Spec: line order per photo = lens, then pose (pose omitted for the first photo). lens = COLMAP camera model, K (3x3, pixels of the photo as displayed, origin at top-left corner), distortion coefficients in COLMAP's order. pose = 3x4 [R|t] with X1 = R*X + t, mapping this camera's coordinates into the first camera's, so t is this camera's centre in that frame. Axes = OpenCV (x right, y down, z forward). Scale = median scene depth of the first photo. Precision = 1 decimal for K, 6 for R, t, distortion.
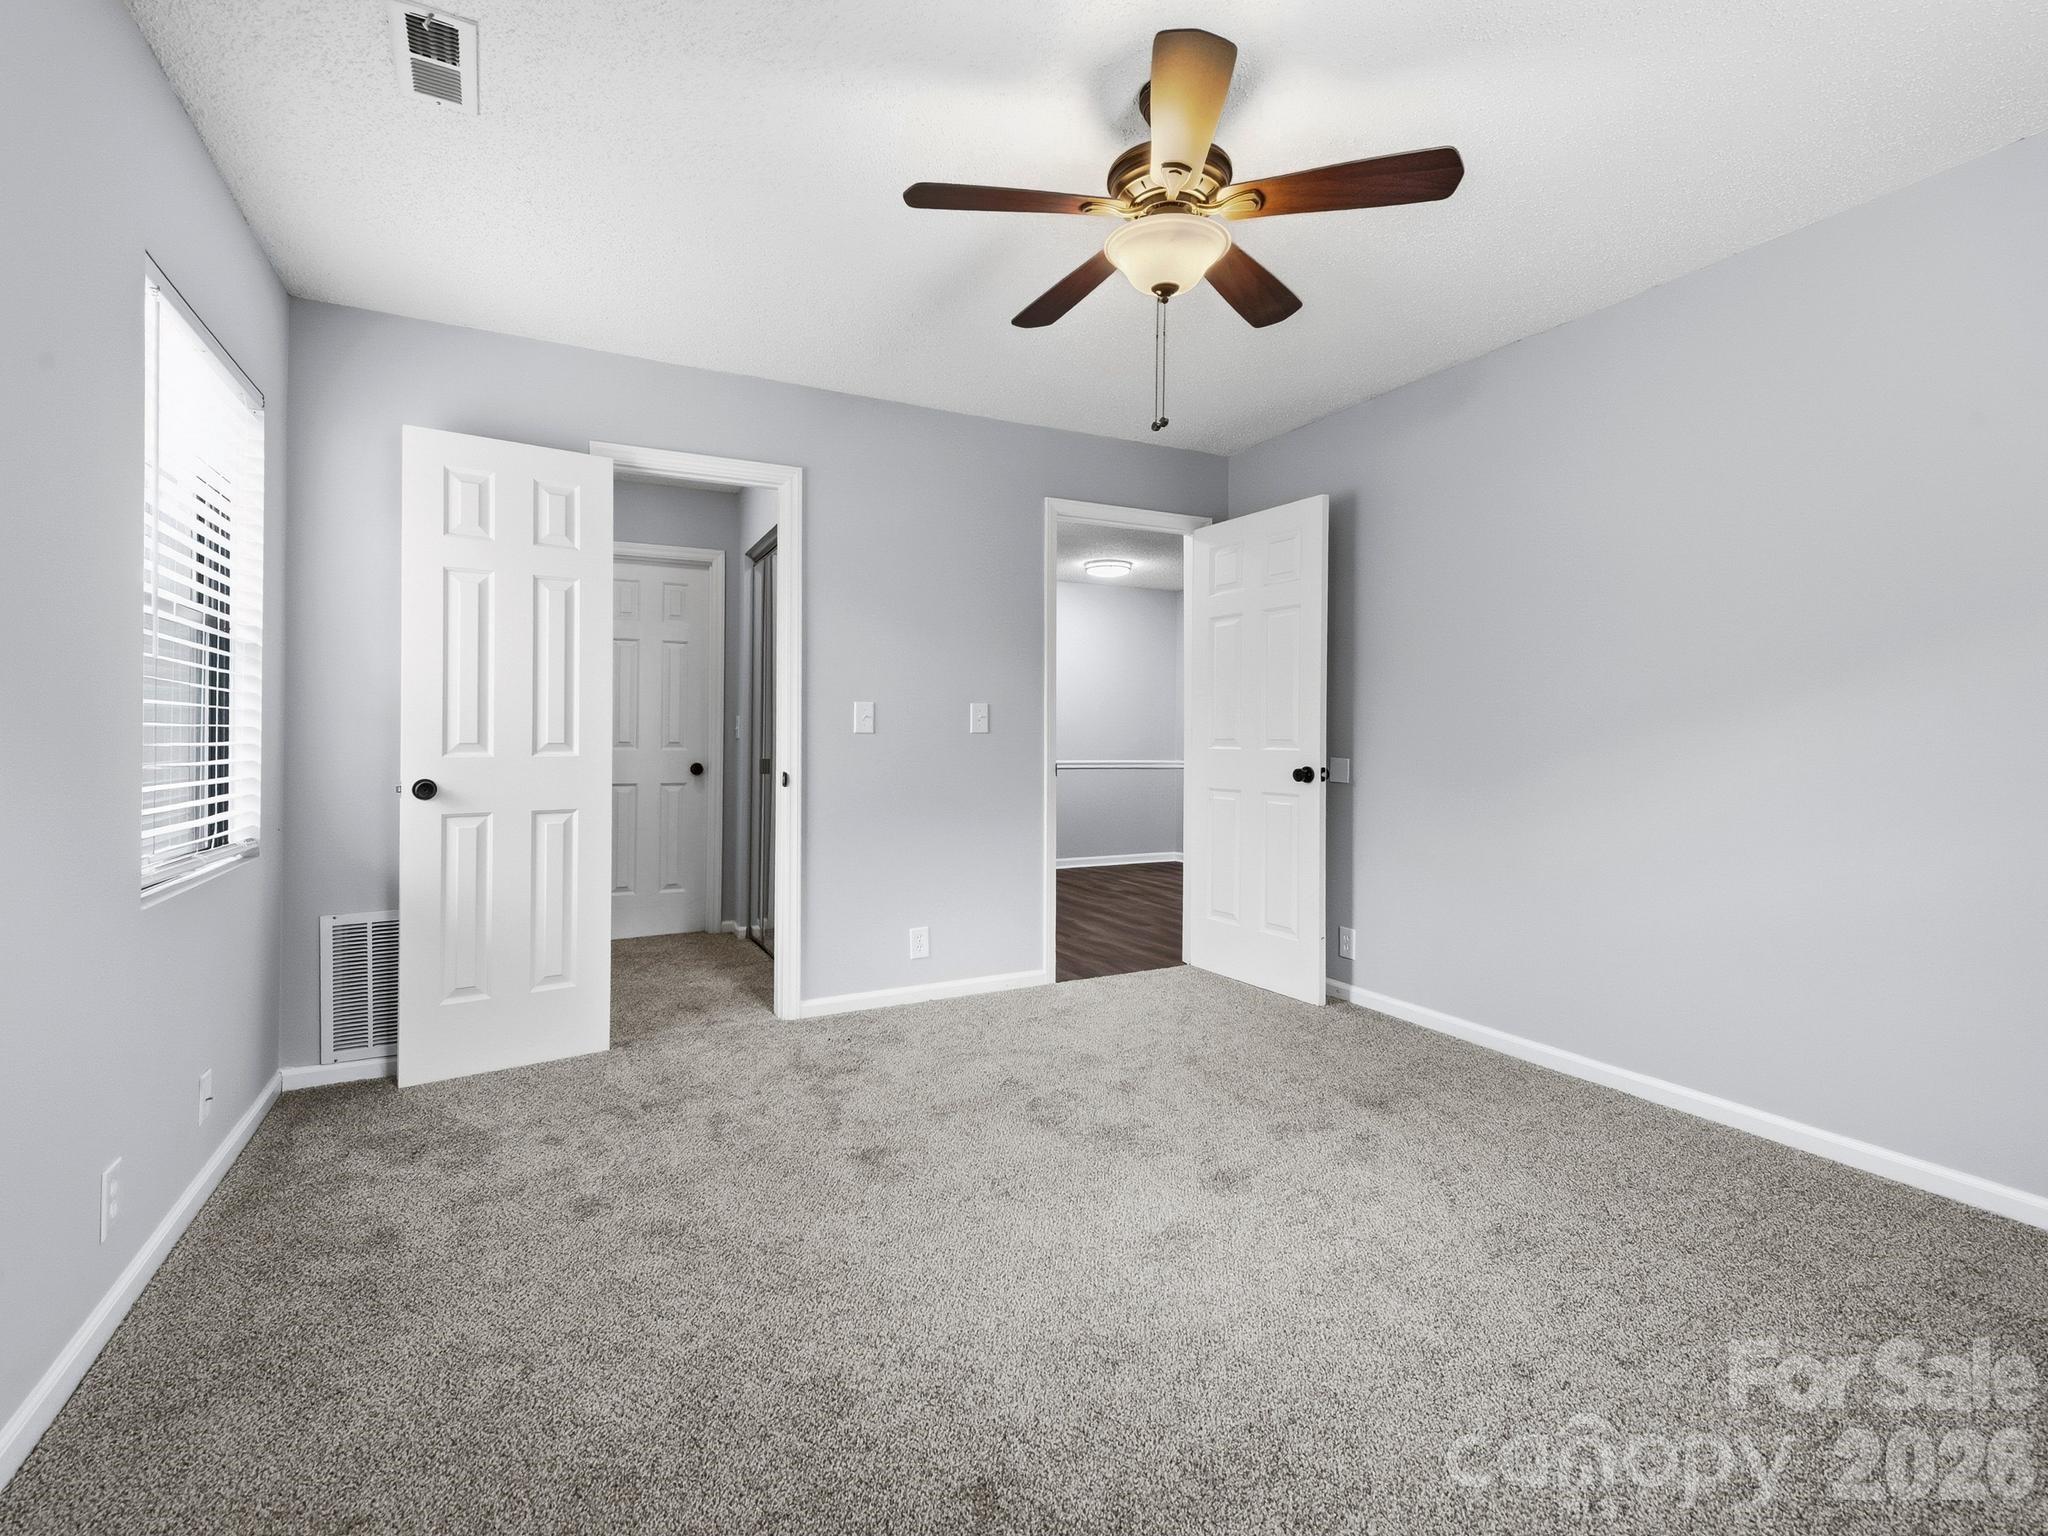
lens RADIAL K [[945.3, 0, 1026.9], [0, 945.3, 737.9], [0, 0, 1]] dist [0.022940, -0.000317]
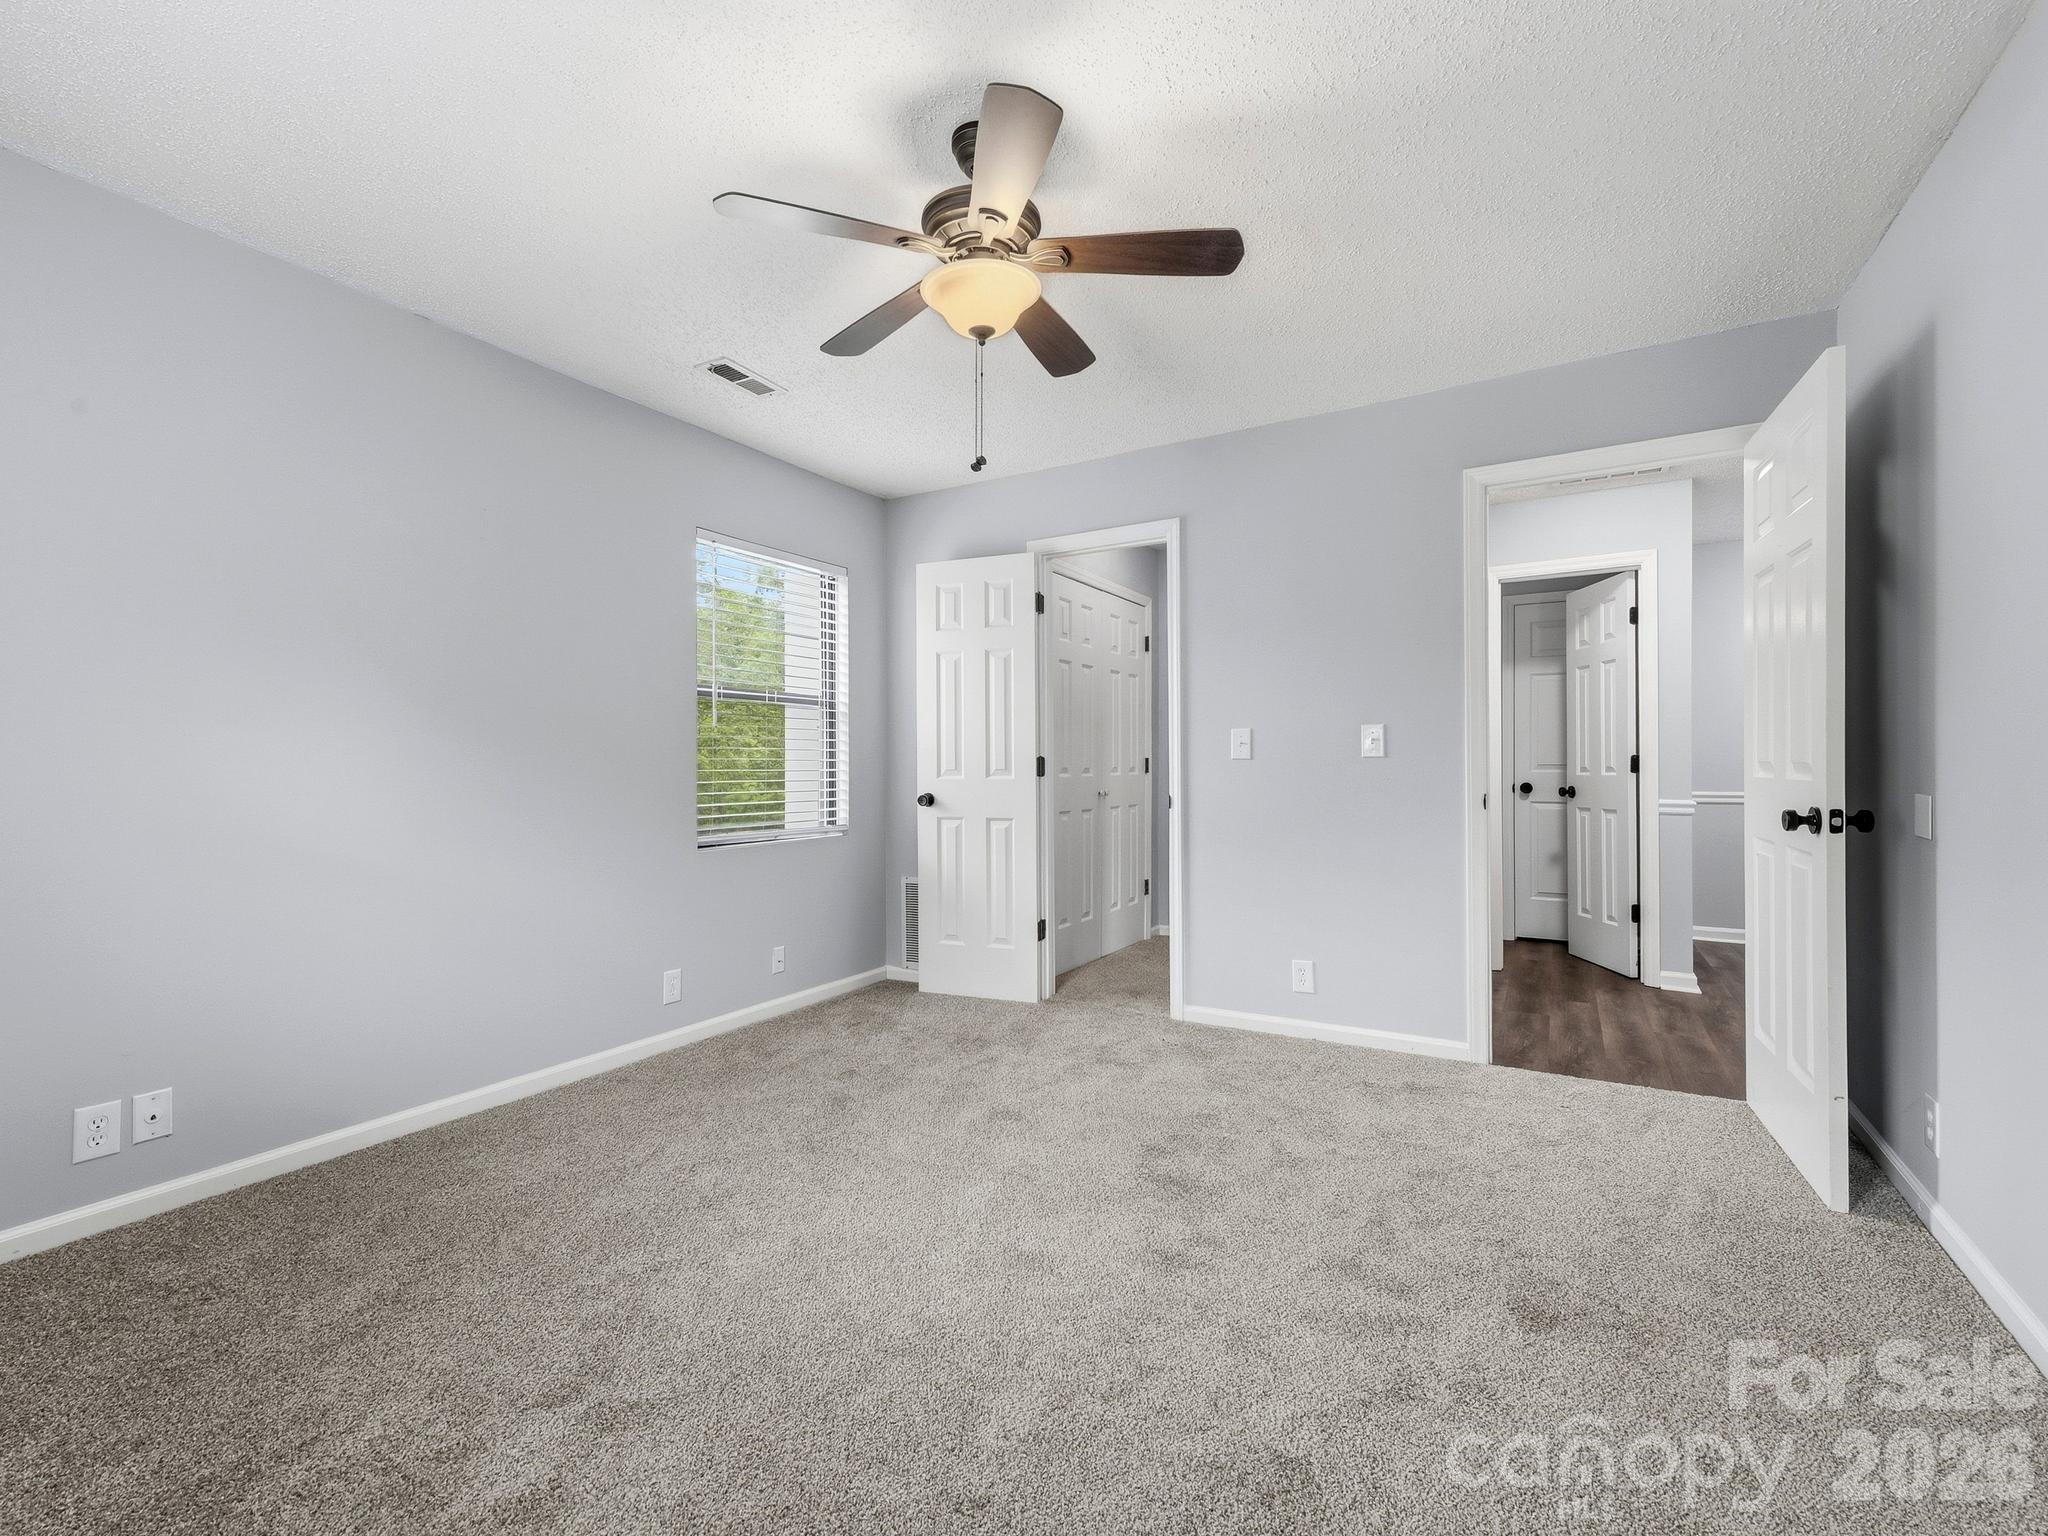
lens RADIAL K [[928.7, 0, 1024.0], [0, 928.7, 768.0], [0, 0, 1]] dist [0.016006, -0.000392]
pose [[0.531238, -0.001573, -0.847221, 0.691232], [0.007313, 0.999970, 0.002729, 0.000131], [0.847191, -0.007645, 0.531234, 0.333769]]
